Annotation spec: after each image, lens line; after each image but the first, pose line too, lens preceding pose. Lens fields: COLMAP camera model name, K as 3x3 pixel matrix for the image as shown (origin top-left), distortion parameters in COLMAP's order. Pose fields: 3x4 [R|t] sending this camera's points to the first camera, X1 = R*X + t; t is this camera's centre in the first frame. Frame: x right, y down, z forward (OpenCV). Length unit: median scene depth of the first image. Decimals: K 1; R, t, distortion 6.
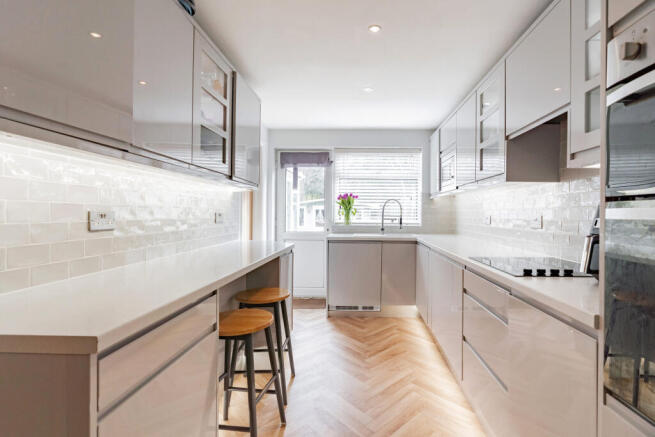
lens RADIAL K [[322.3, 0, 330.0], [0, 322.3, 217.1], [0, 0, 1]] dist [-0.011718, -0.001265]
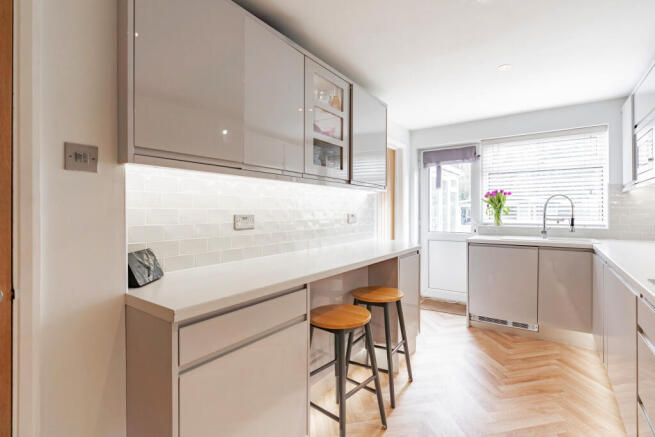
lens RADIAL K [[301.8, 0, 327.1], [0, 301.8, 214.6], [0, 0, 1]] dist [0.001225, 0.002488]
pose [[0.843979, -0.006773, -0.536333, 0.158576], [0.004883, 0.999976, -0.004944, -0.007189], [0.536353, 0.001553, 0.843992, 0.084347]]
